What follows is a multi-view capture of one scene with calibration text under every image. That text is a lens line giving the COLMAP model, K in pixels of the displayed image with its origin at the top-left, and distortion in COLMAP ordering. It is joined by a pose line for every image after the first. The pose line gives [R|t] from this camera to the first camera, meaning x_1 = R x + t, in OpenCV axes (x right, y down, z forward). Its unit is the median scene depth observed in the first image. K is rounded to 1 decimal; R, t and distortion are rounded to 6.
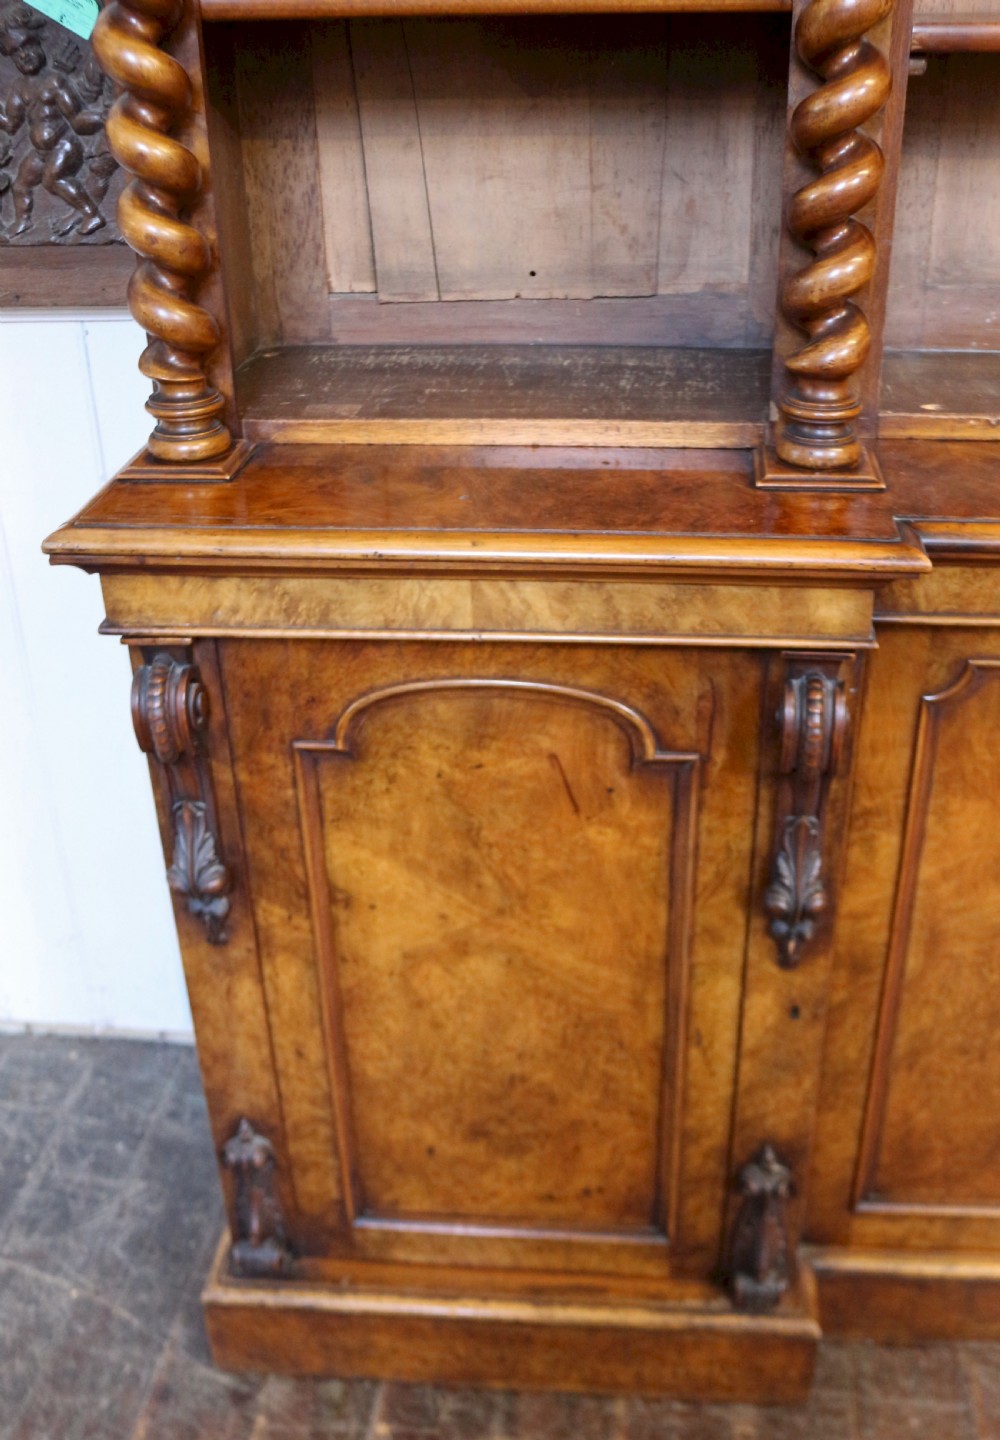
lens RADIAL K [[1513.0, 0, 524.7], [0, 1513.0, 817.5], [0, 0, 1]] dist [-0.089653, 0.000000]
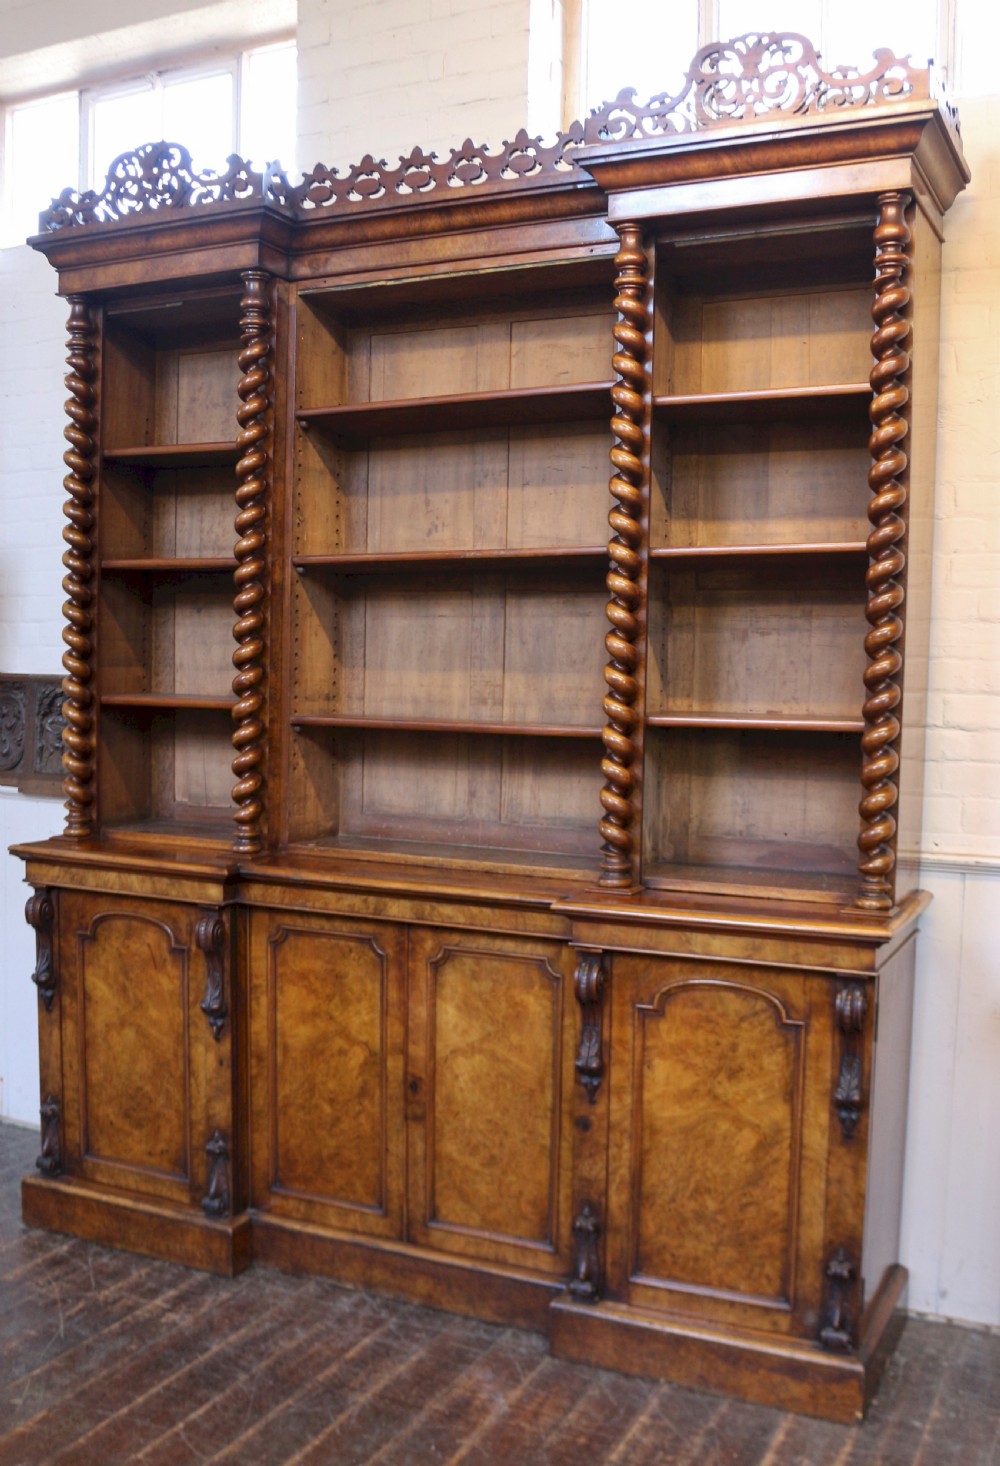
lens RADIAL K [[1464.4, 0, 492.7], [0, 1464.4, 796.6], [0, 0, 1]] dist [-0.099255, 0.000000]
pose [[0.933222, 0.072579, -0.351894, 1.416979], [-0.216325, 0.895479, -0.389000, 0.574111], [0.286880, 0.439147, 0.851381, -1.141142]]
